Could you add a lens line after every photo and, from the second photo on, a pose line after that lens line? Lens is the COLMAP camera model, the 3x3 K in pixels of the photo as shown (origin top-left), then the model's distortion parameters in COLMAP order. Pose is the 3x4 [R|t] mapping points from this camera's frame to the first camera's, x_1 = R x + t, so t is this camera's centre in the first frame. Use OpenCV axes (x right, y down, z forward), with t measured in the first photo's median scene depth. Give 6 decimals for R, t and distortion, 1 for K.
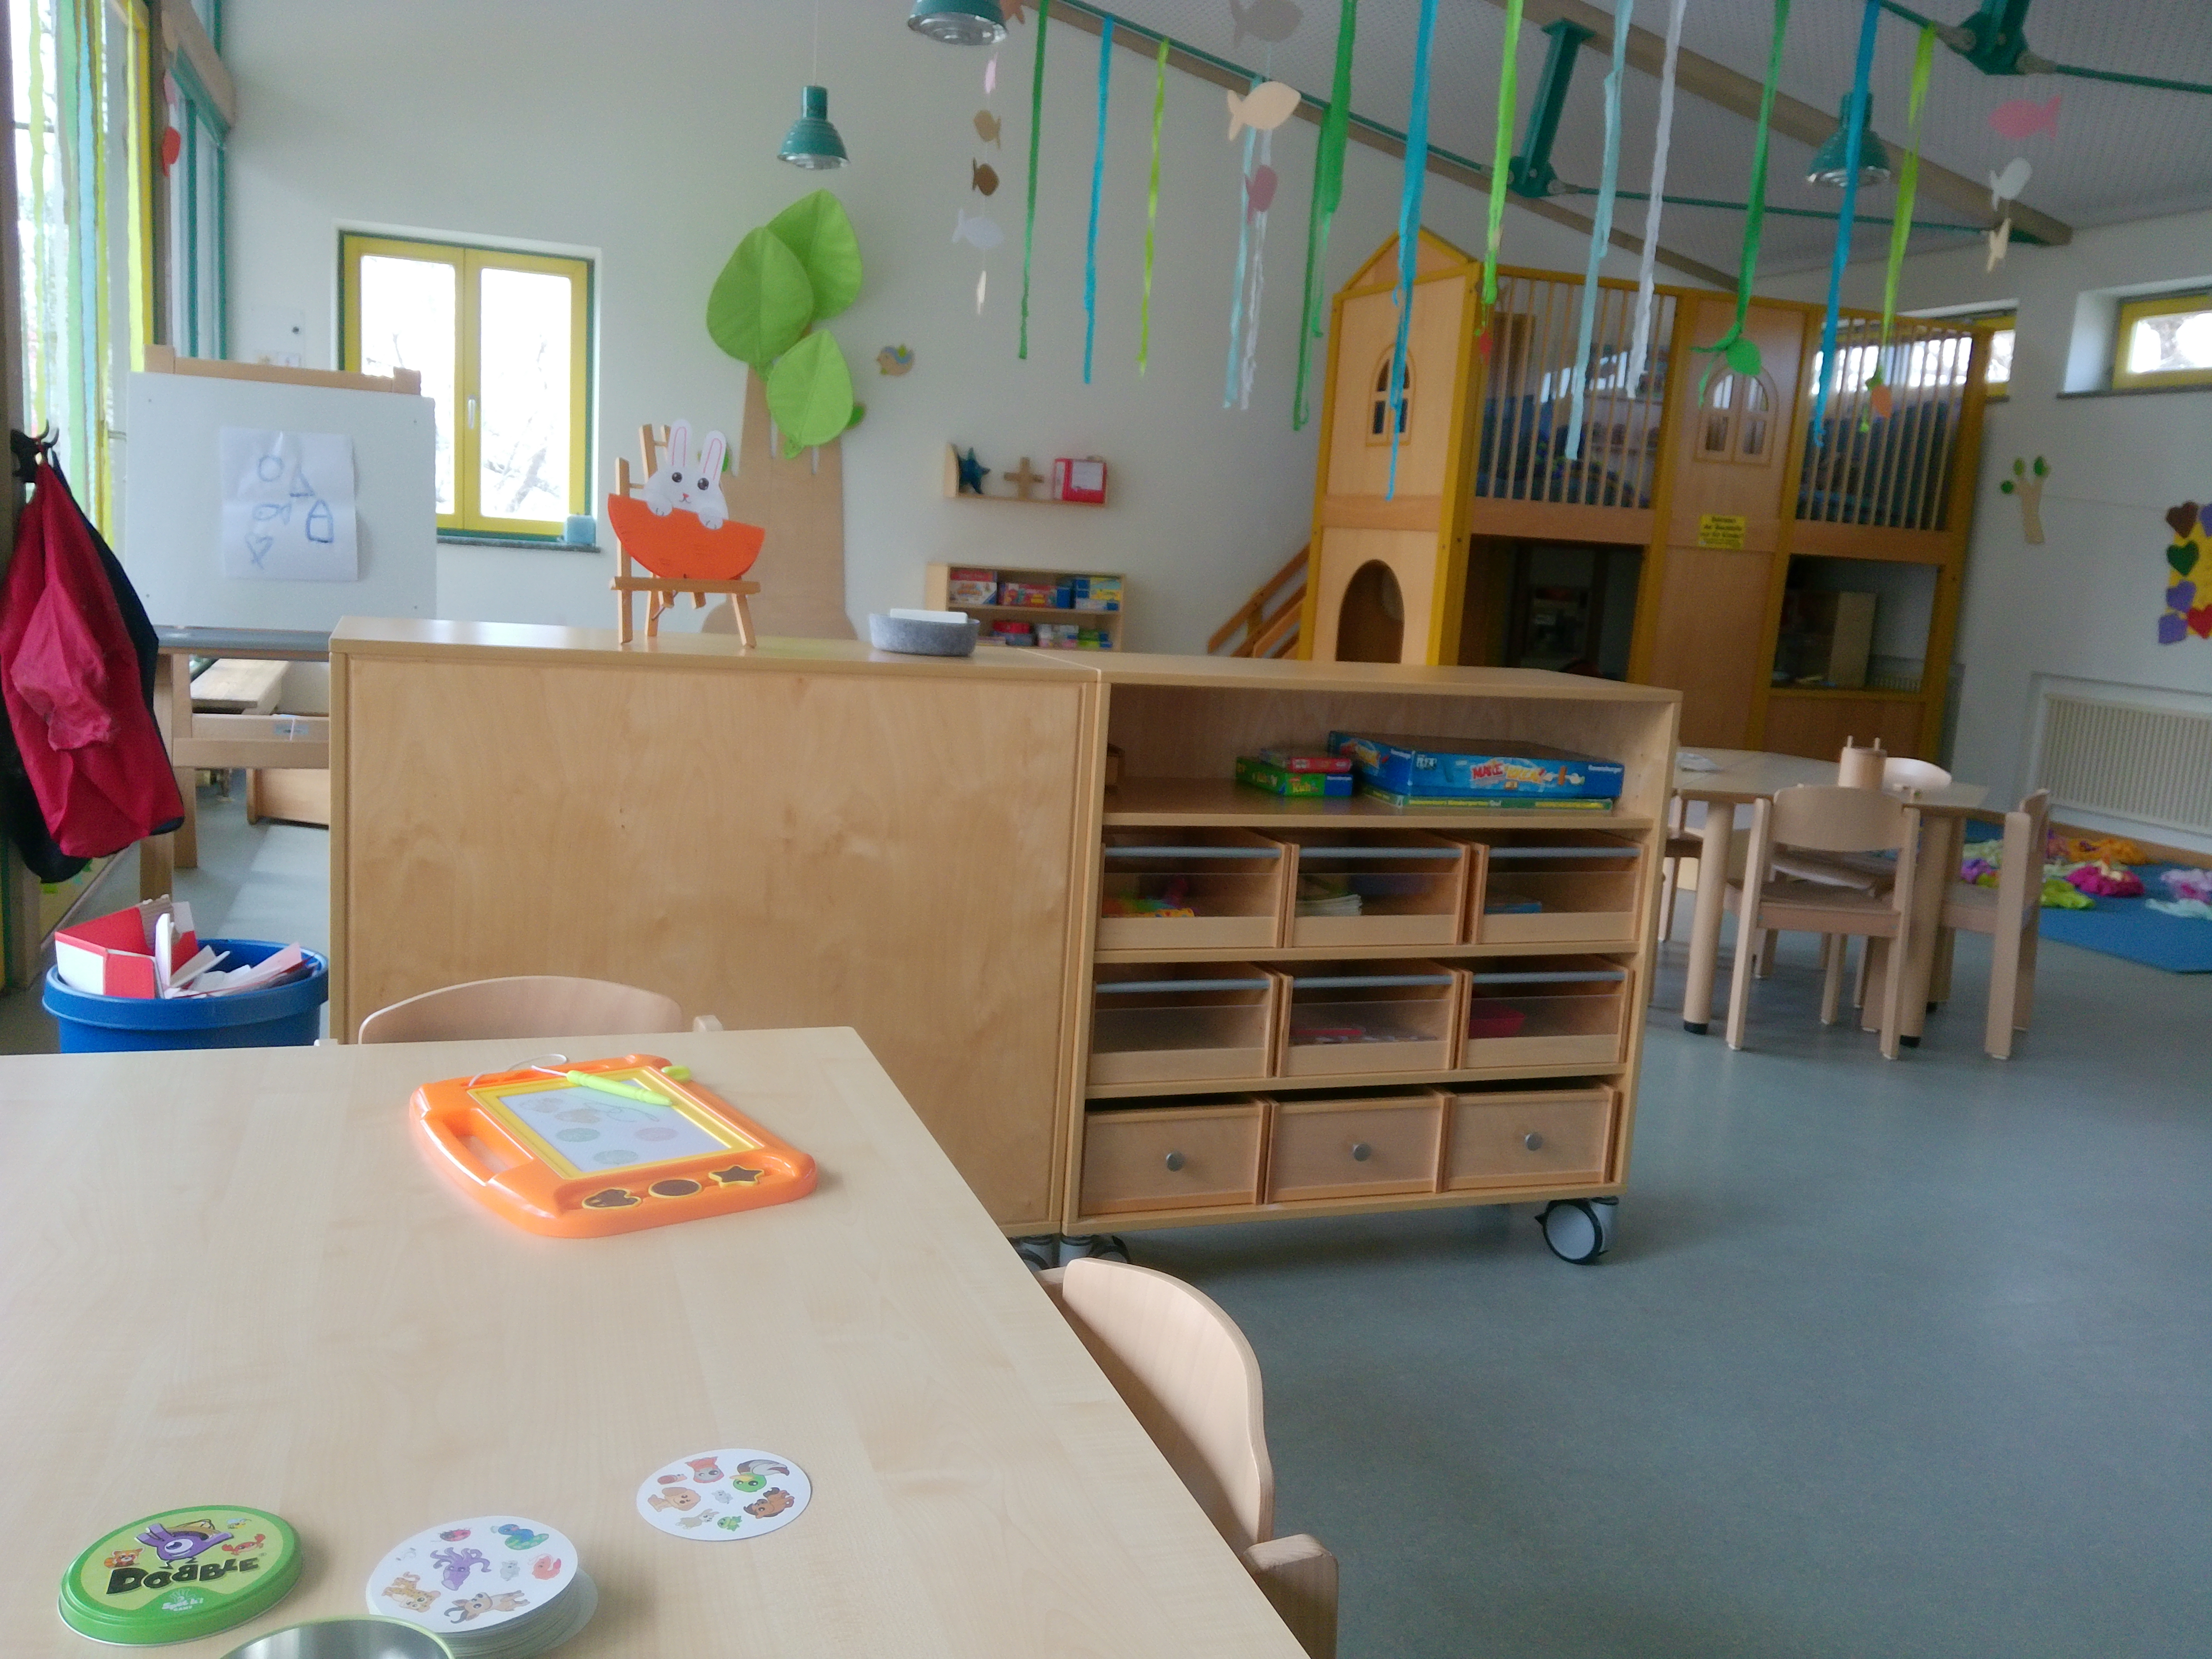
lens RADIAL K [[1794.1, 0, 1106.0], [0, 1794.1, 829.5], [0, 0, 1]] dist [0.106630, -0.177031]
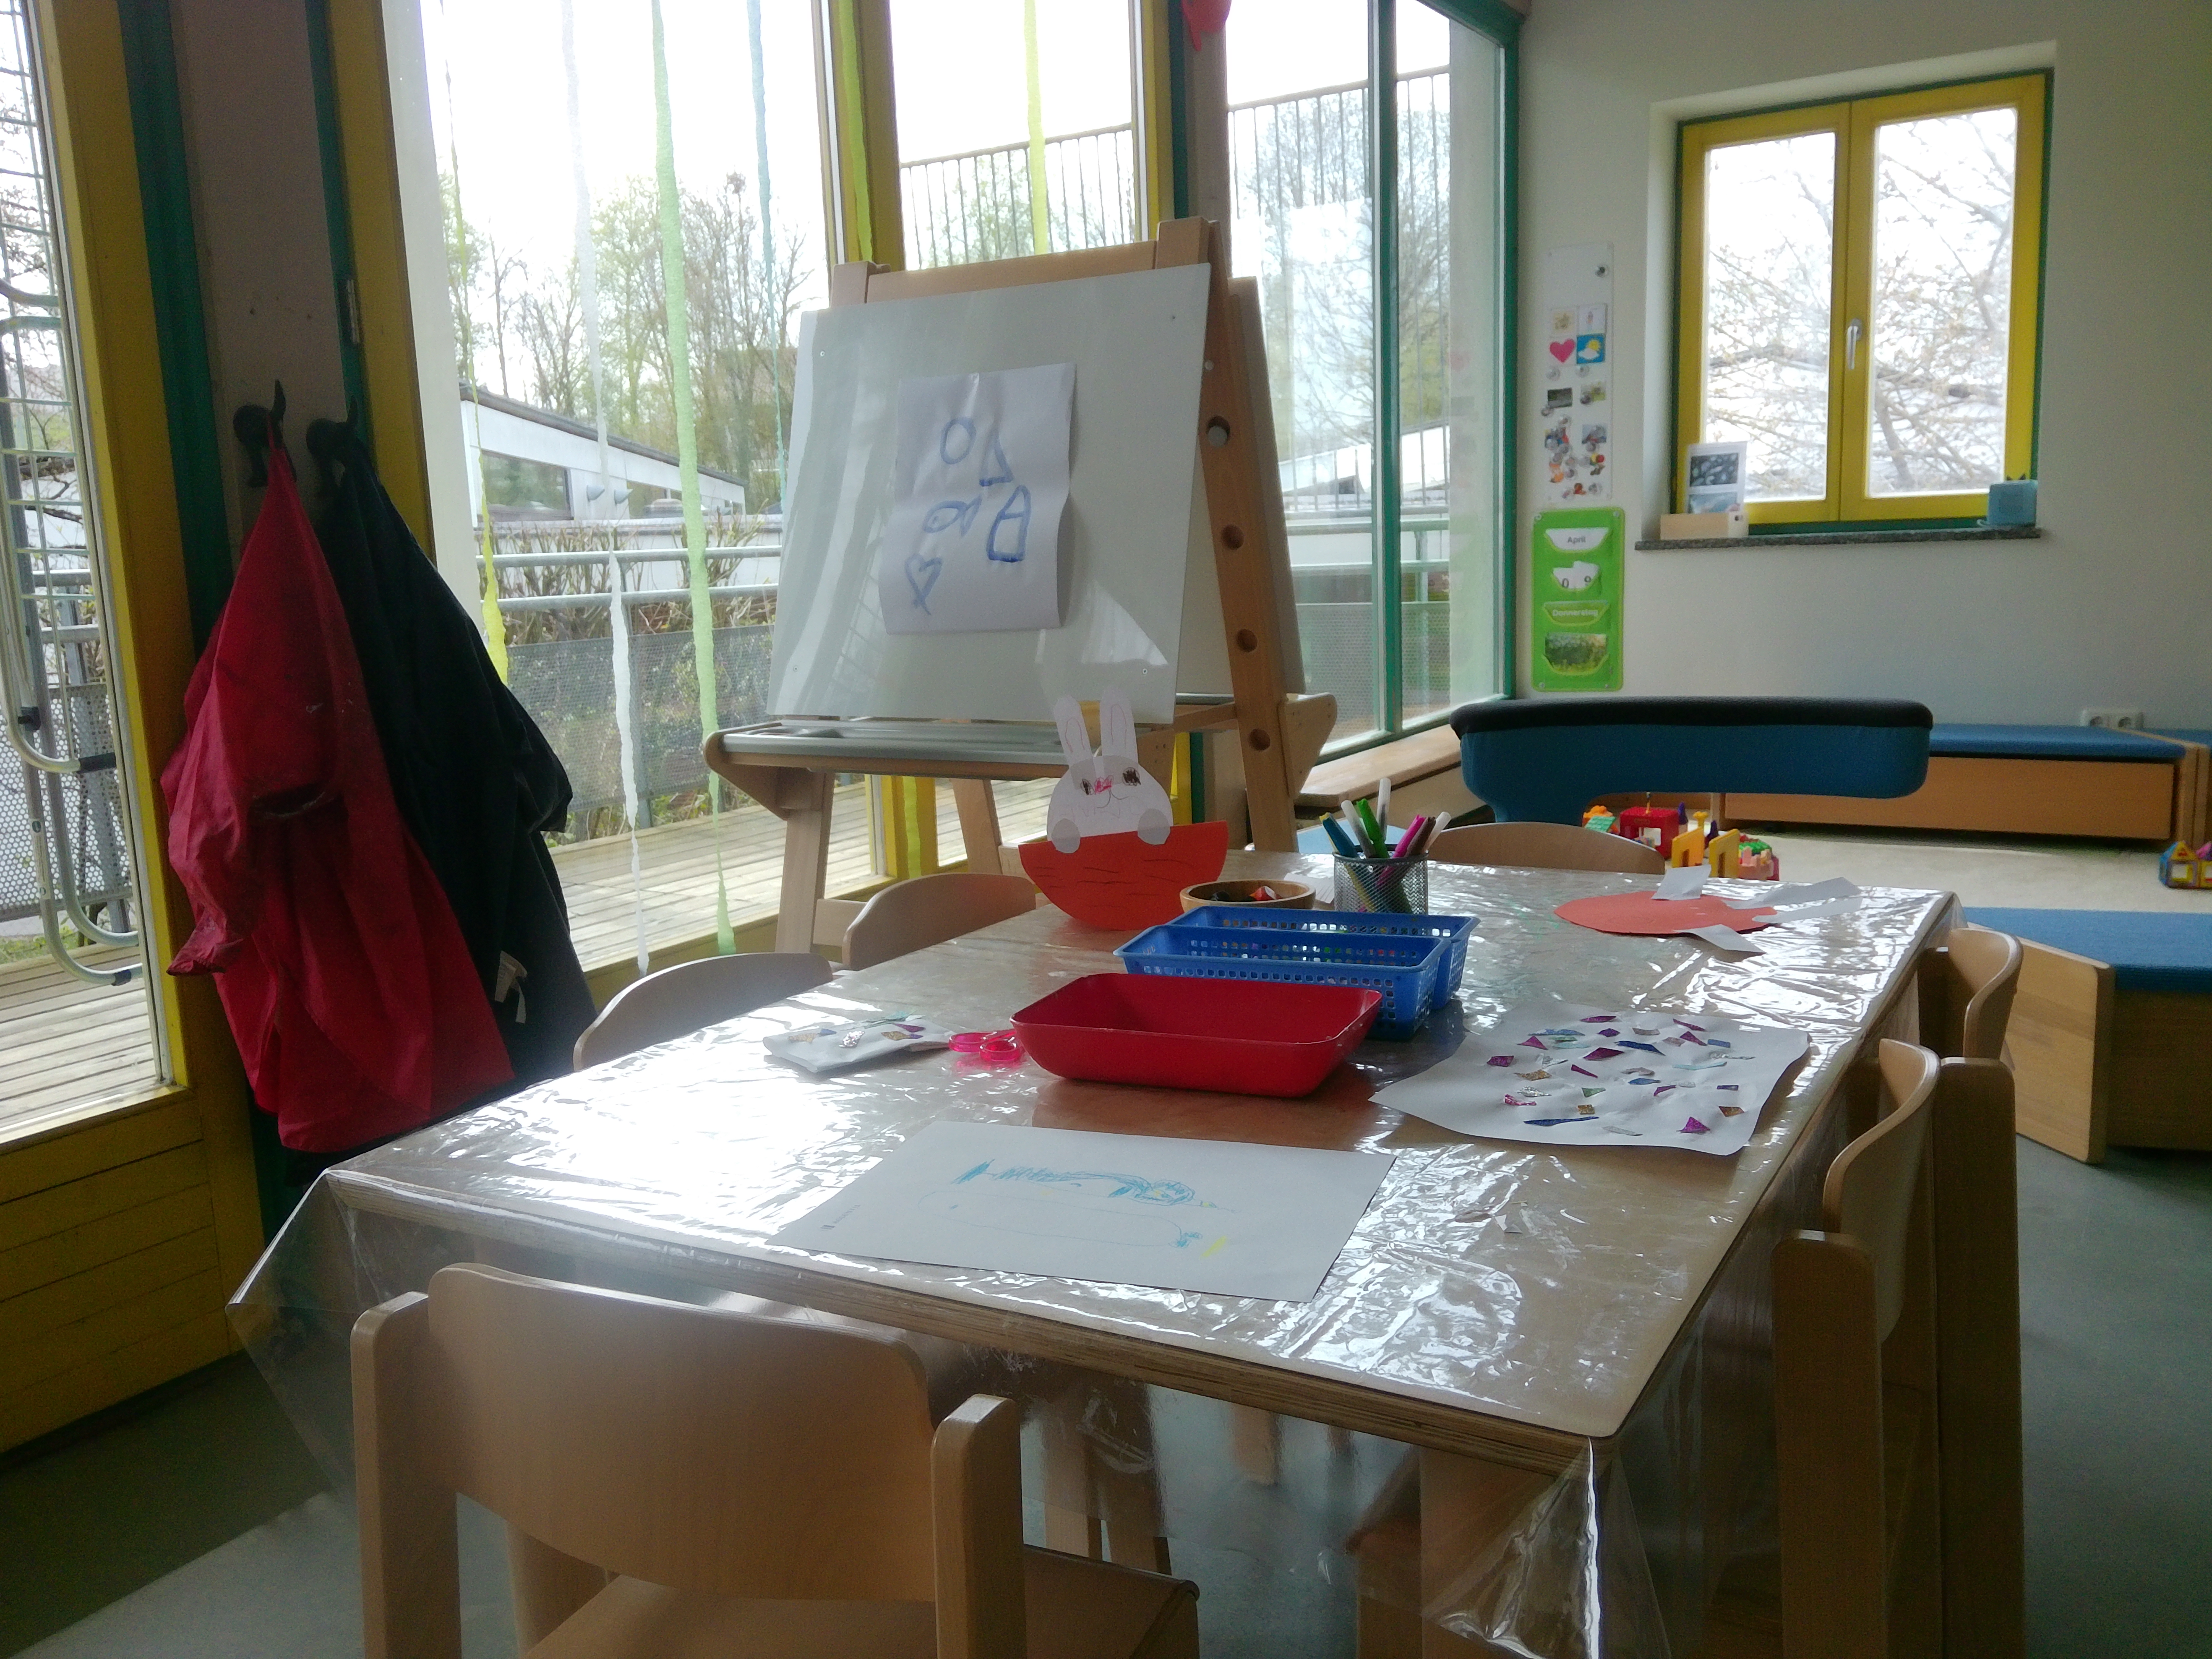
lens RADIAL K [[1817.4, 0, 1106.0], [0, 1817.4, 829.5], [0, 0, 1]] dist [0.063238, -0.087327]
pose [[0.624844, 0.040460, -0.779700, 0.025213], [-0.049170, 0.998713, 0.012420, -0.073182], [0.779199, 0.030577, 0.626030, 0.590110]]
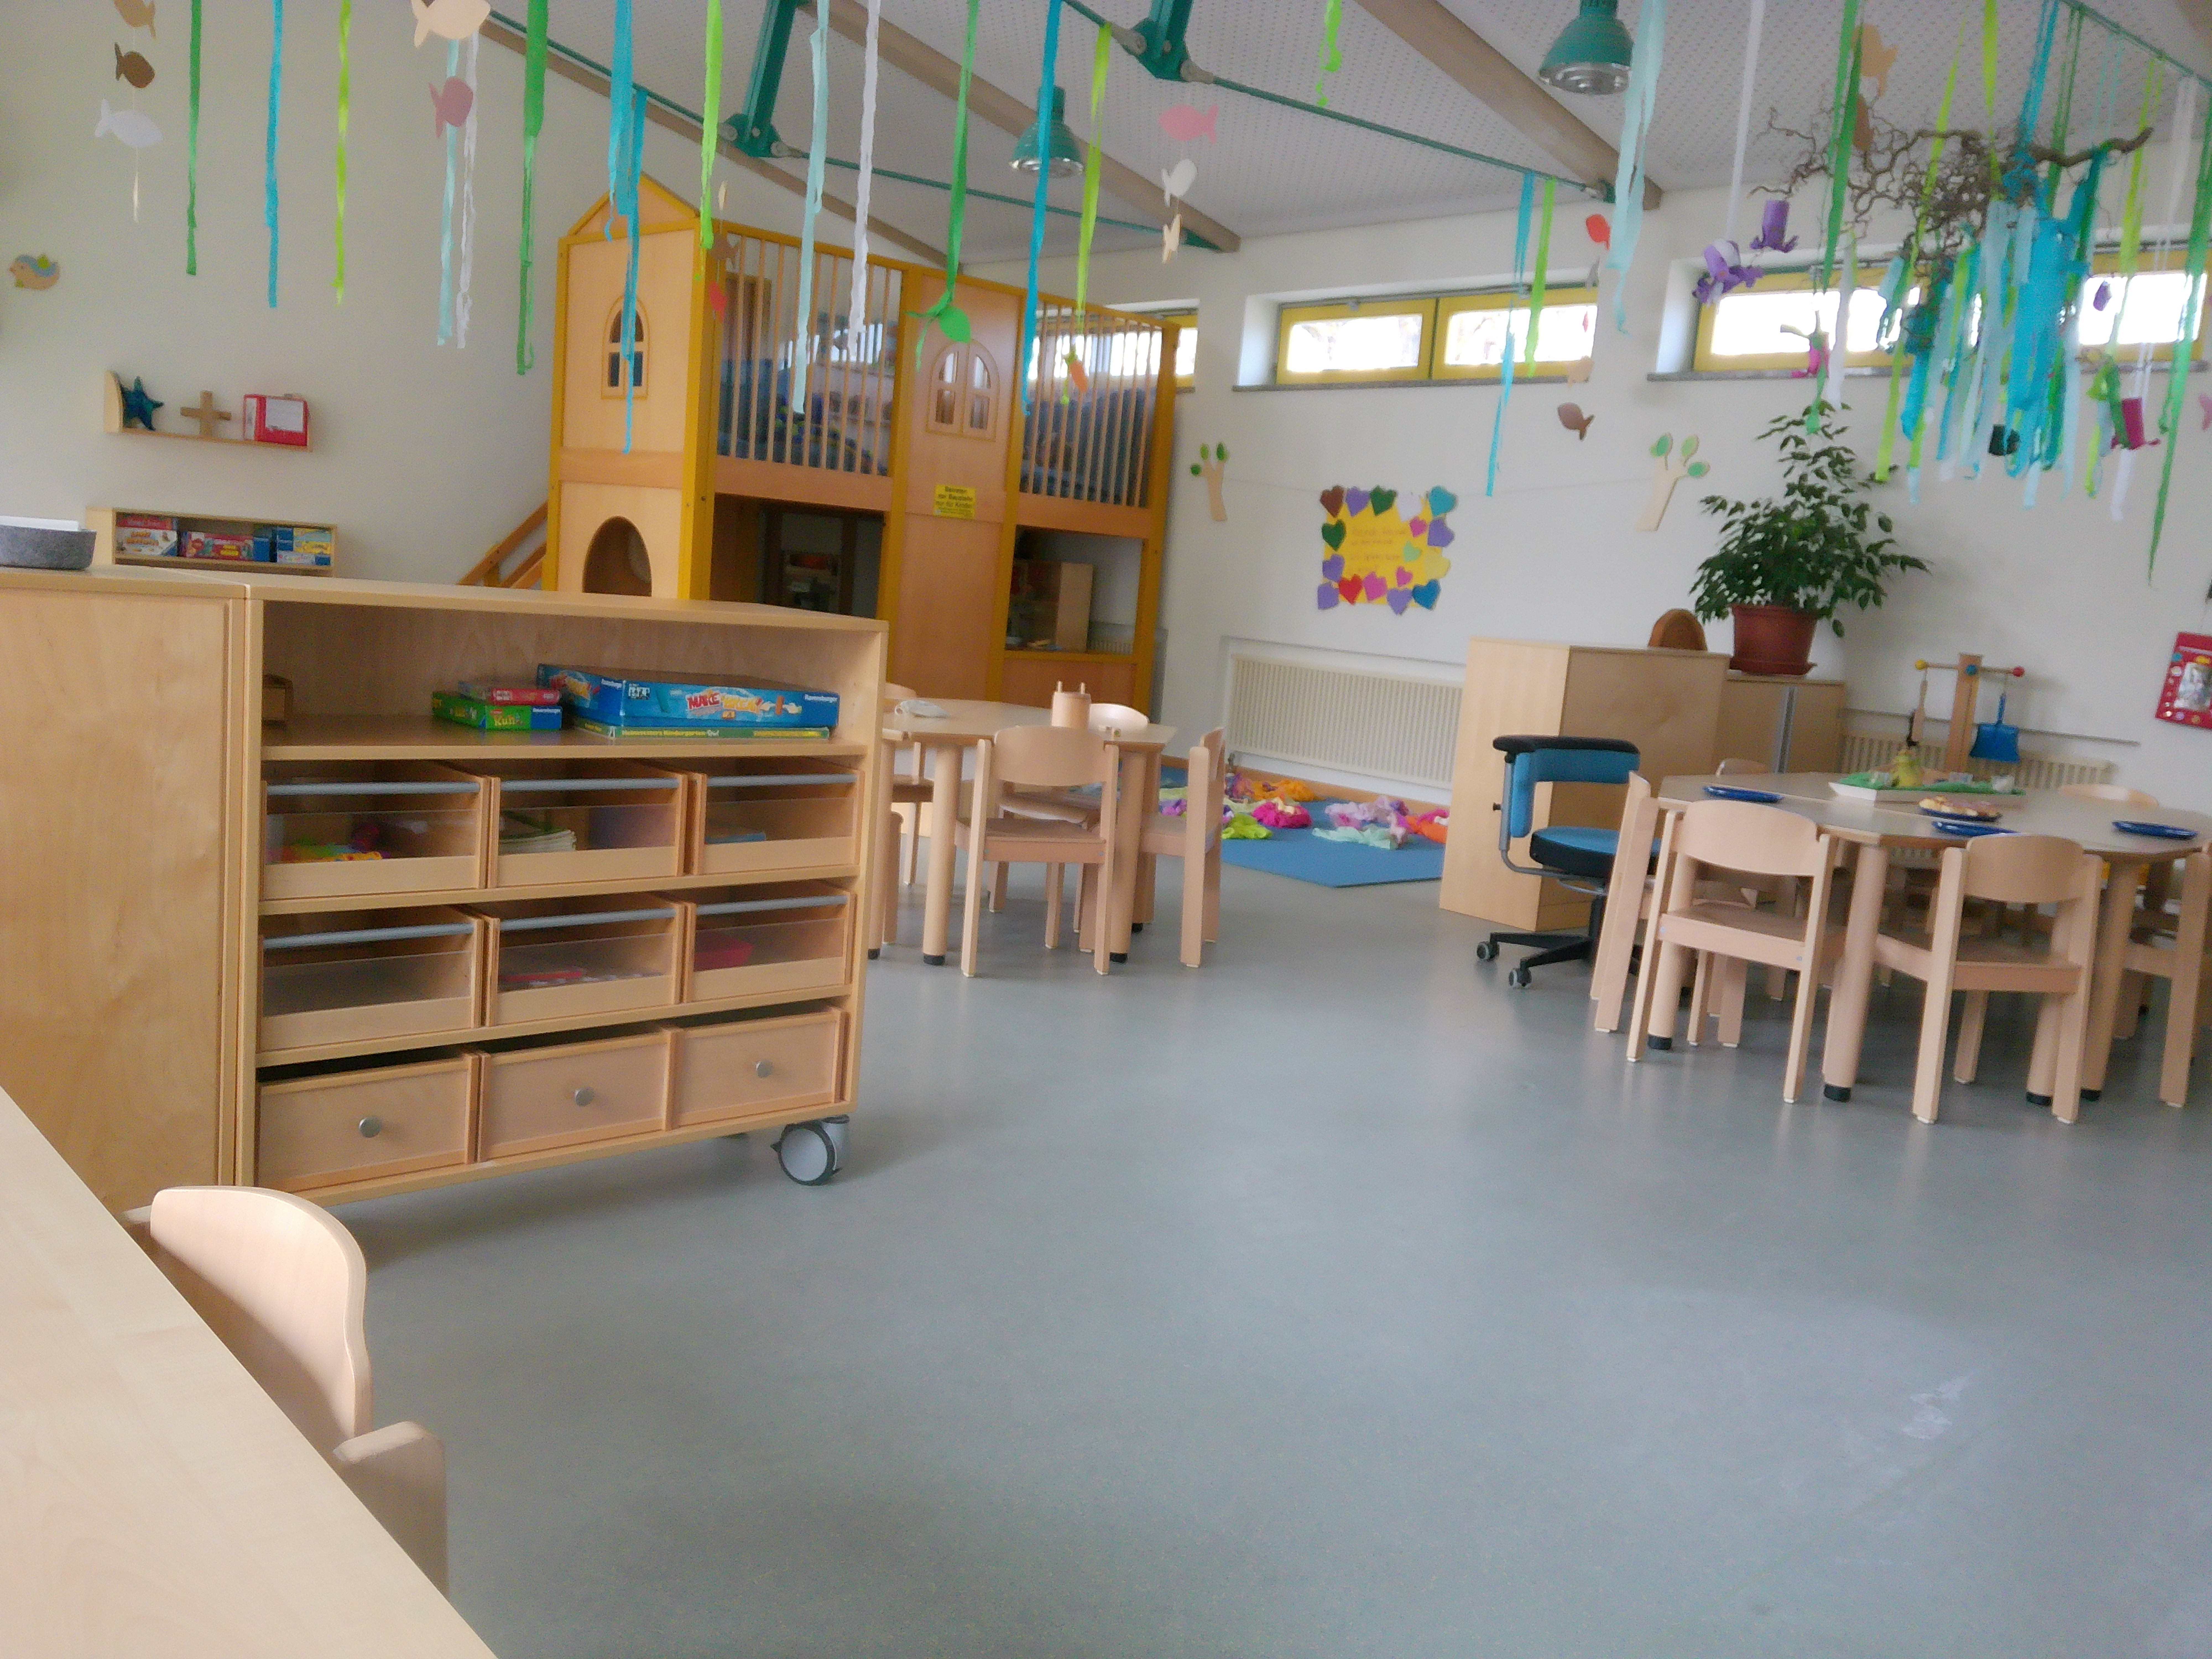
lens RADIAL K [[1794.1, 0, 1106.0], [0, 1794.1, 829.5], [0, 0, 1]] dist [0.106630, -0.177031]
pose [[0.922370, -0.042550, 0.383958, 0.016468], [0.037812, 0.999087, 0.019885, 0.013680], [-0.384454, -0.003824, 0.923136, 0.000587]]
